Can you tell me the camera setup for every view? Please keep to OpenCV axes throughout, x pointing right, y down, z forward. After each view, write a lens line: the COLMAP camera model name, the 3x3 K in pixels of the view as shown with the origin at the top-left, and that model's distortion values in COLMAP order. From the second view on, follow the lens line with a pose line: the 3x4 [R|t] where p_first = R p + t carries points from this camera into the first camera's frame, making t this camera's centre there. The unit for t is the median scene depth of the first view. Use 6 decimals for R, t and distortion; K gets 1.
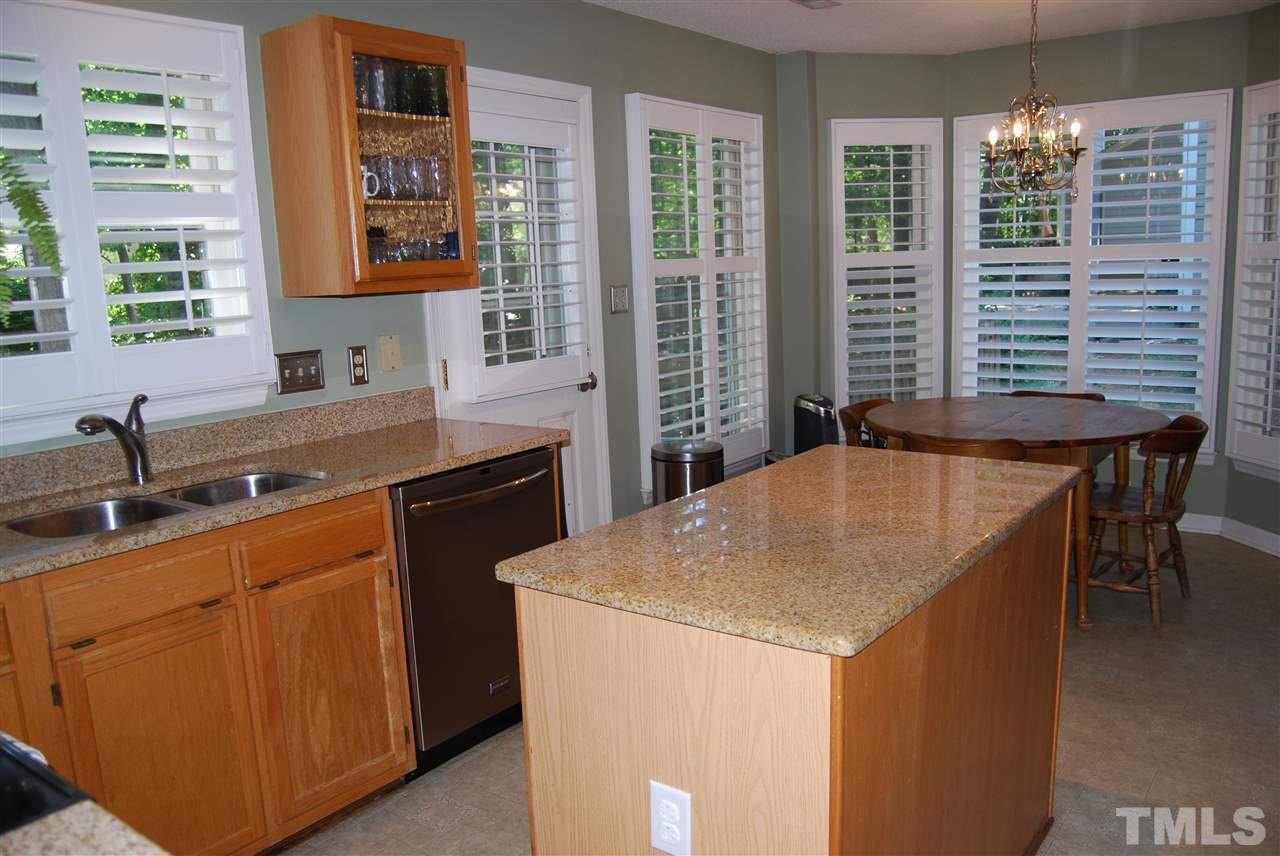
lens RADIAL K [[1007.6, 0, 636.8], [0, 1007.6, 438.6], [0, 0, 1]] dist [-0.092326, 0.035604]
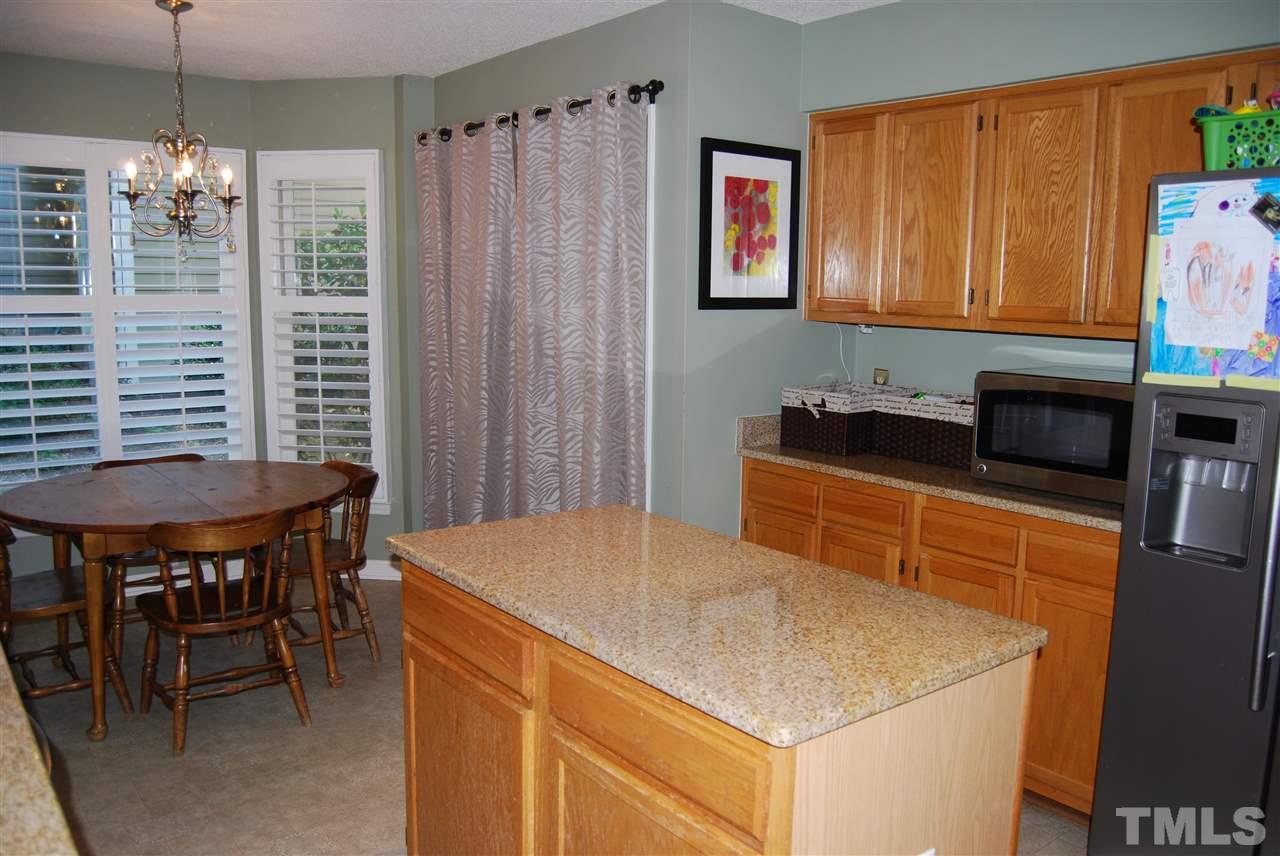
lens RADIAL K [[1007.6, 0, 630.4], [0, 1007.6, 428.3], [0, 0, 1]] dist [-0.092326, 0.035604]
pose [[0.273404, -0.087043, 0.957953, -0.329810], [0.145207, 0.988219, 0.048350, -0.054773], [-0.950876, 0.125882, 0.282823, 0.339986]]
